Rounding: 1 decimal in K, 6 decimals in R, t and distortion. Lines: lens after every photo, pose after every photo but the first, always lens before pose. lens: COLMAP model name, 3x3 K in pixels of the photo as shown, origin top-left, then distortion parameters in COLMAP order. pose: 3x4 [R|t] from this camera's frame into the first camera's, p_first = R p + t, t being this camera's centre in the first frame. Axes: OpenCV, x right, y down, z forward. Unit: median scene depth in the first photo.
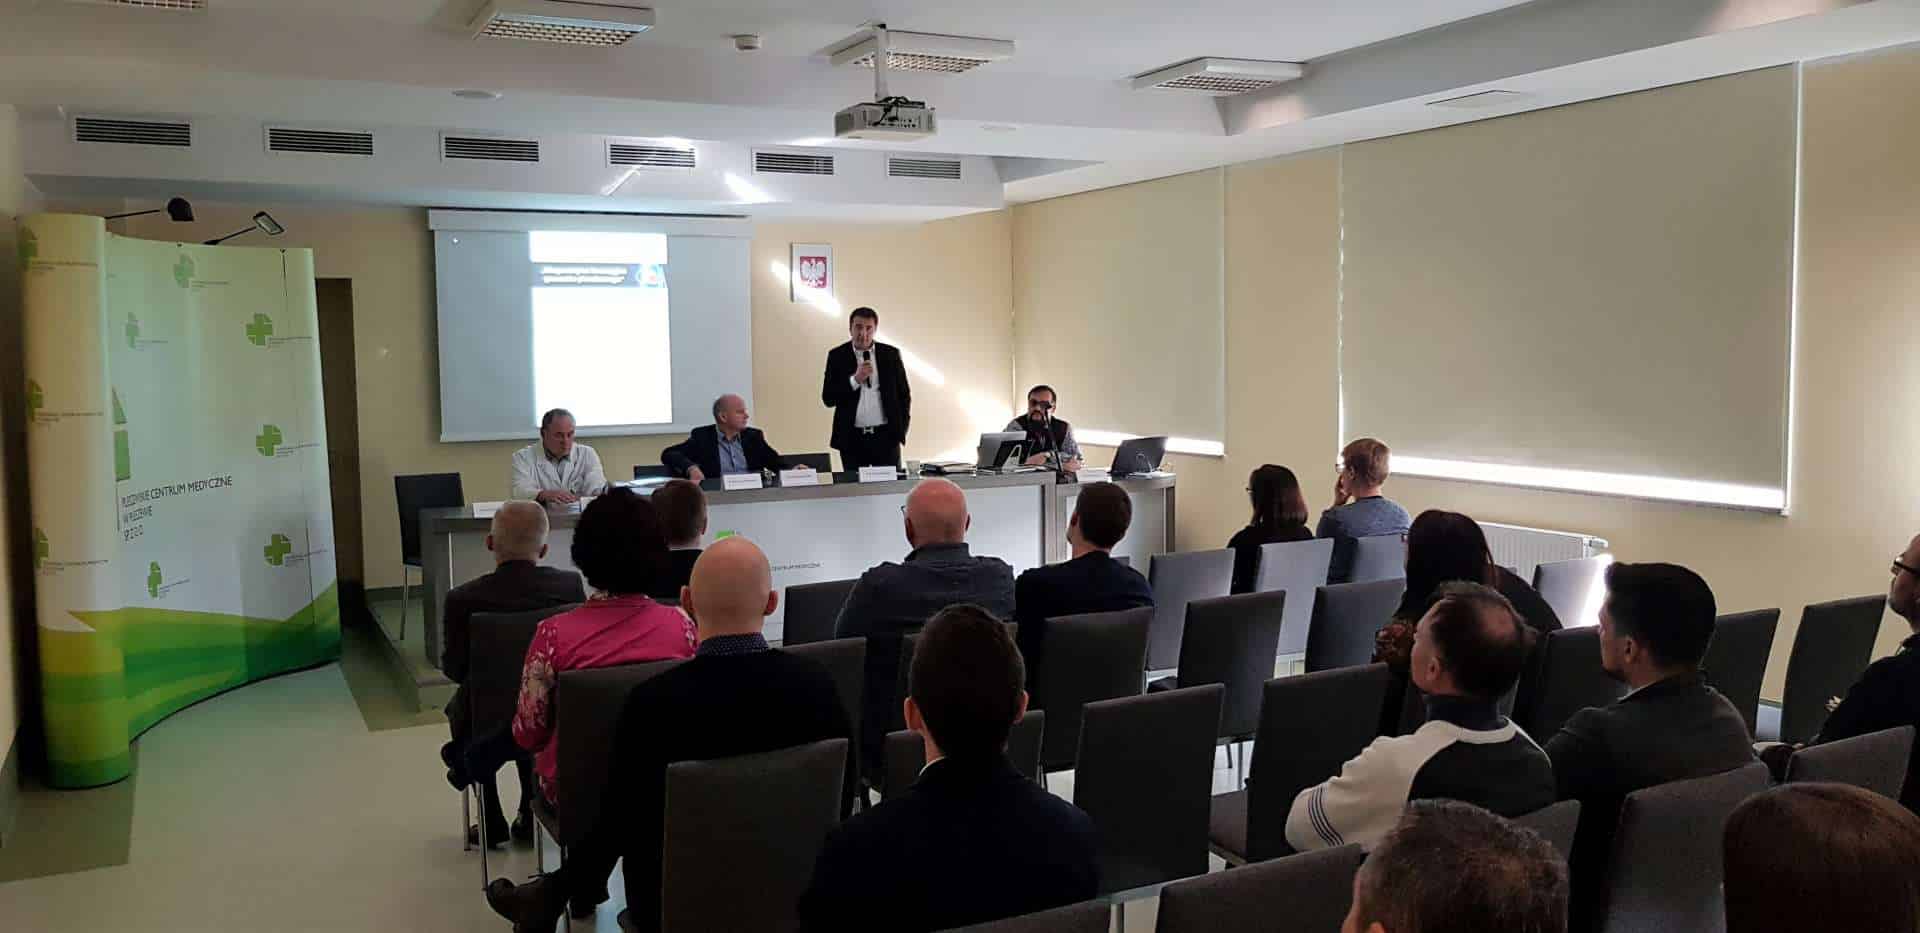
lens RADIAL K [[1488.8, 0, 961.7], [0, 1488.8, 462.3], [0, 0, 1]] dist [0.010859, -0.041306]
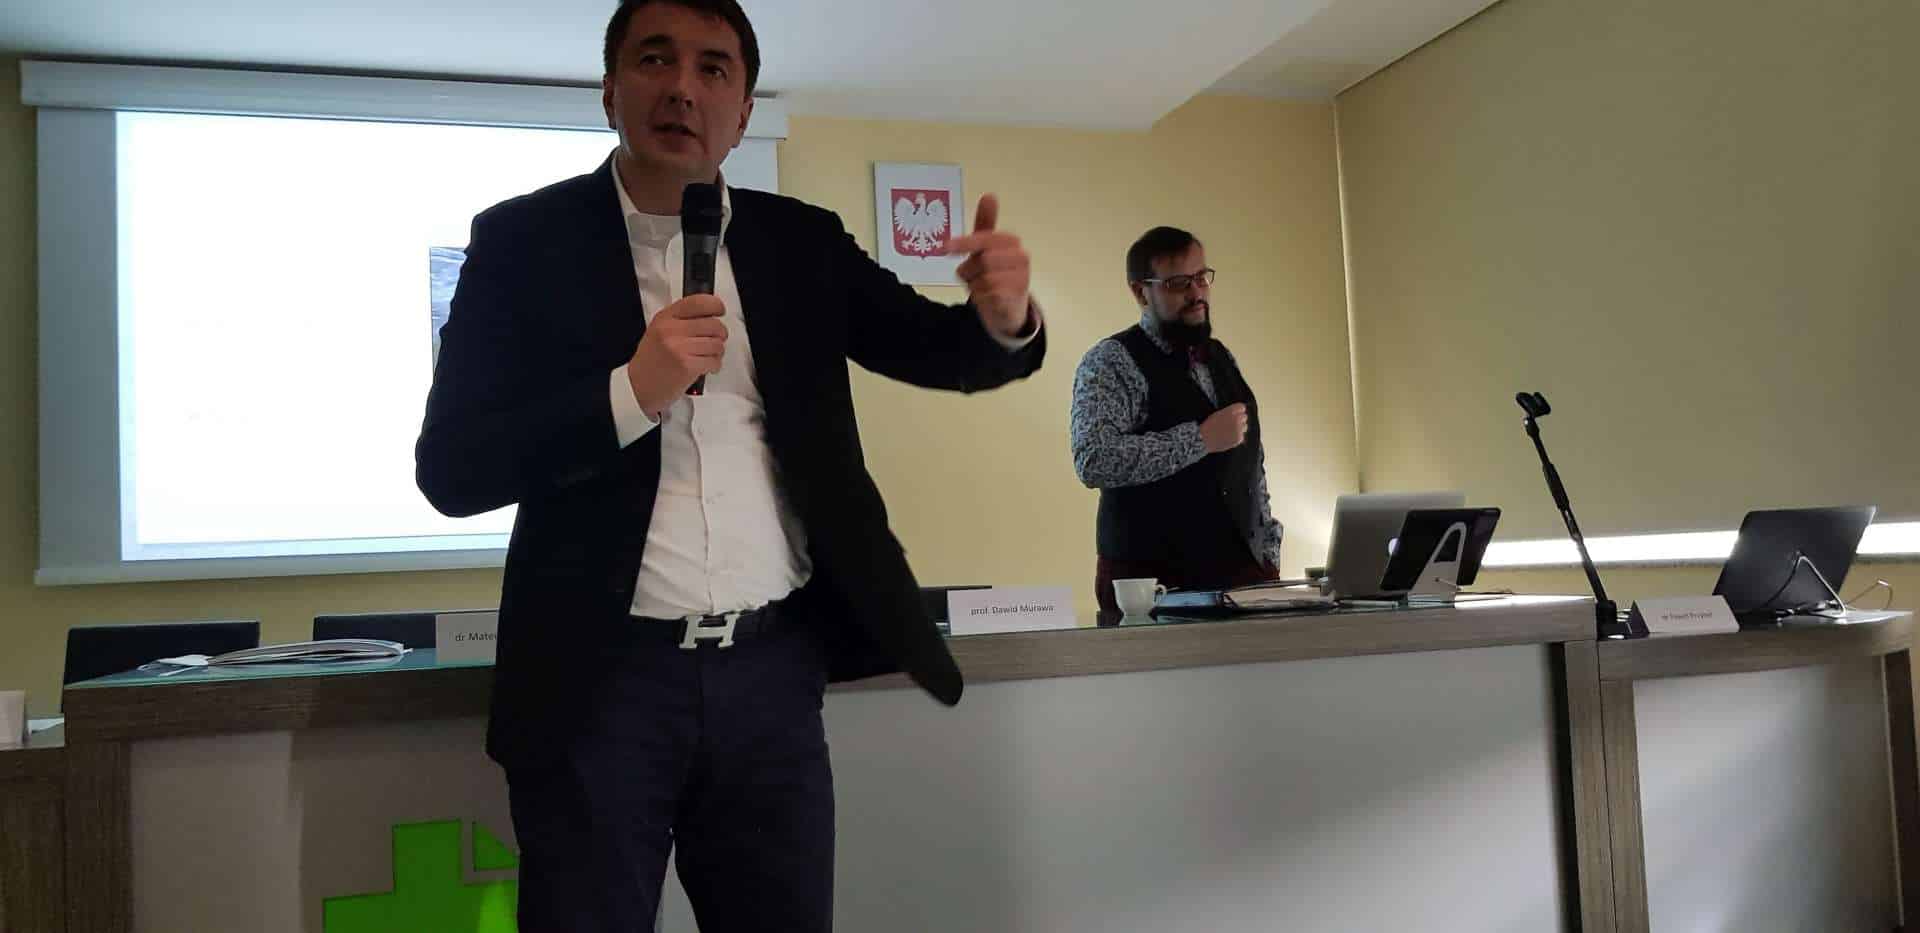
lens RADIAL K [[1488.8, 0, 962.4], [0, 1488.8, 471.0], [0, 0, 1]] dist [0.010859, -0.041306]
pose [[0.984601, -0.045430, -0.168811, -0.012254], [0.021041, 0.989420, -0.143543, 0.019945], [0.173547, 0.137781, 0.975140, 0.615864]]
